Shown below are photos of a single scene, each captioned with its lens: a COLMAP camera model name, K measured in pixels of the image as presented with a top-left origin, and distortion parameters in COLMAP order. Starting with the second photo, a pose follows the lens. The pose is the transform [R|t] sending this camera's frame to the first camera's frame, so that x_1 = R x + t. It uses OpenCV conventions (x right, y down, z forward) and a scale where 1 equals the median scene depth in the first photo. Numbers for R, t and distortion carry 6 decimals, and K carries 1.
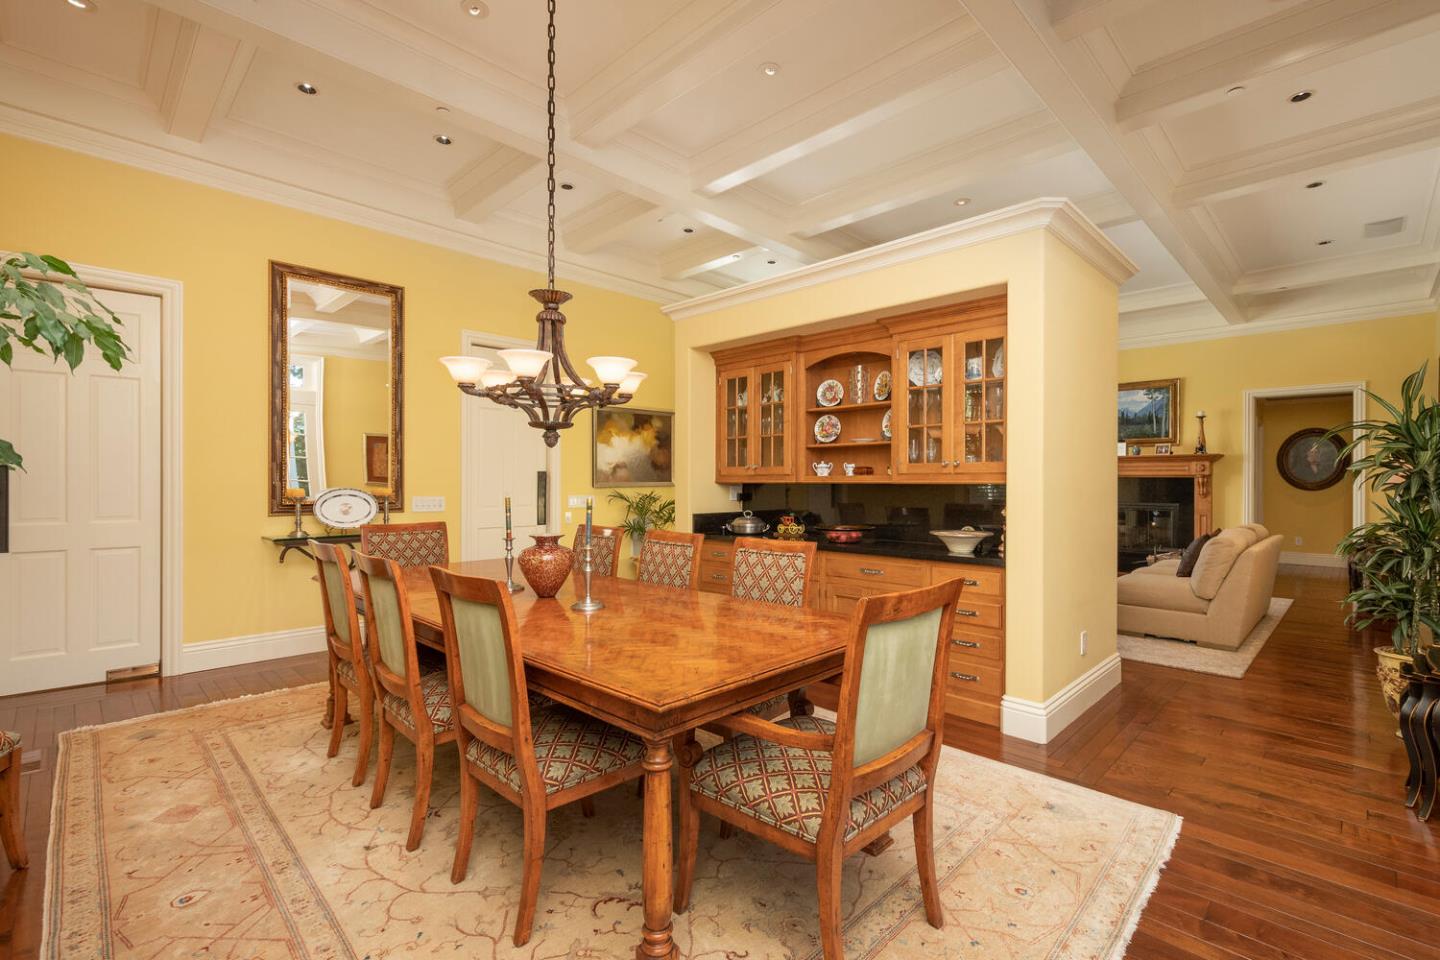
lens RADIAL K [[658.6, 0, 720.0], [0, 658.6, 480.0], [0, 0, 1]] dist [-0.001140, -0.000193]
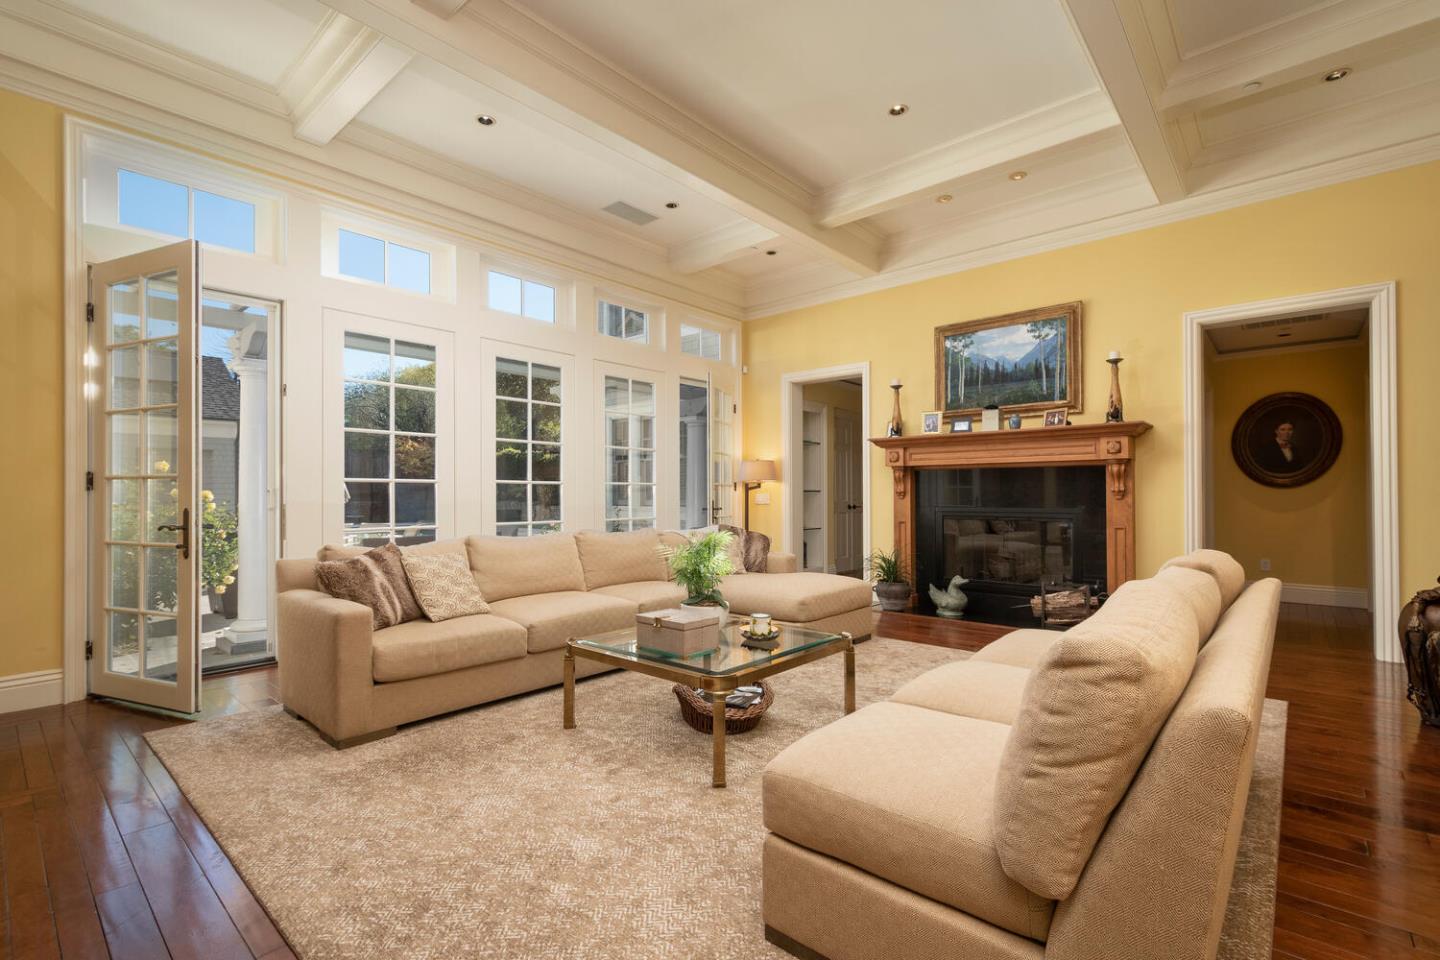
lens RADIAL K [[655.3, 0, 724.6], [0, 655.3, 492.4], [0, 0, 1]] dist [-0.000725, -0.000290]
pose [[0.998204, -0.011625, 0.058768, 0.337467], [0.011717, 0.999931, -0.001227, 0.017900], [-0.058749, 0.001914, 0.998271, 0.423718]]
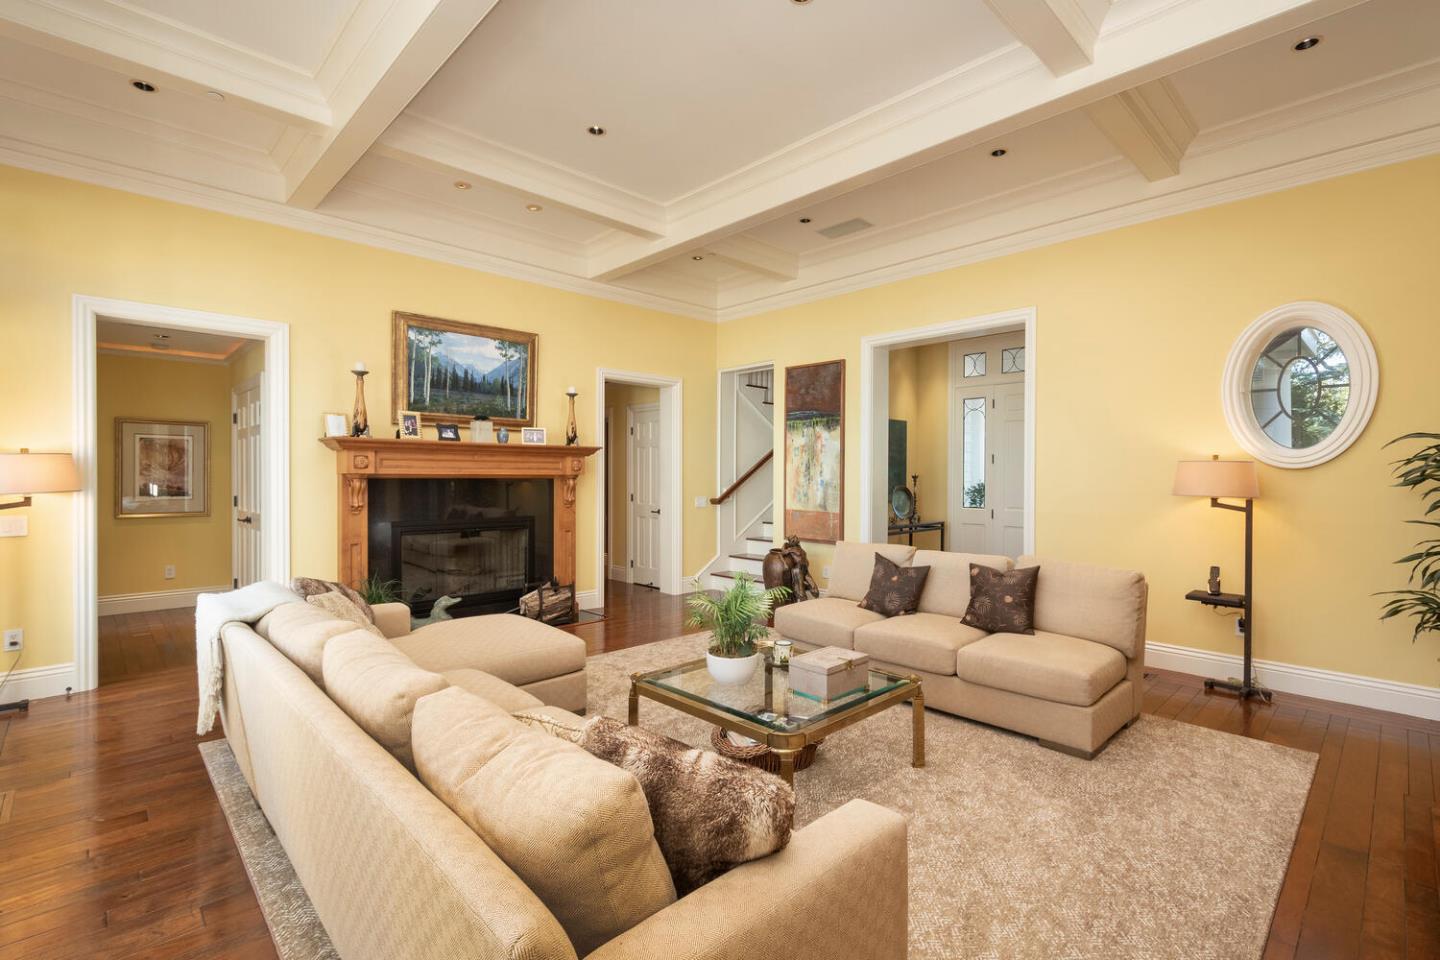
lens RADIAL K [[658.6, 0, 720.0], [0, 658.6, 480.0], [0, 0, 1]] dist [-0.001140, -0.000193]
pose [[0.023726, -0.015160, 0.999604, 0.015659], [-0.005732, 0.999867, 0.015300, -0.014089], [-0.999702, -0.006093, 0.023636, 0.798726]]
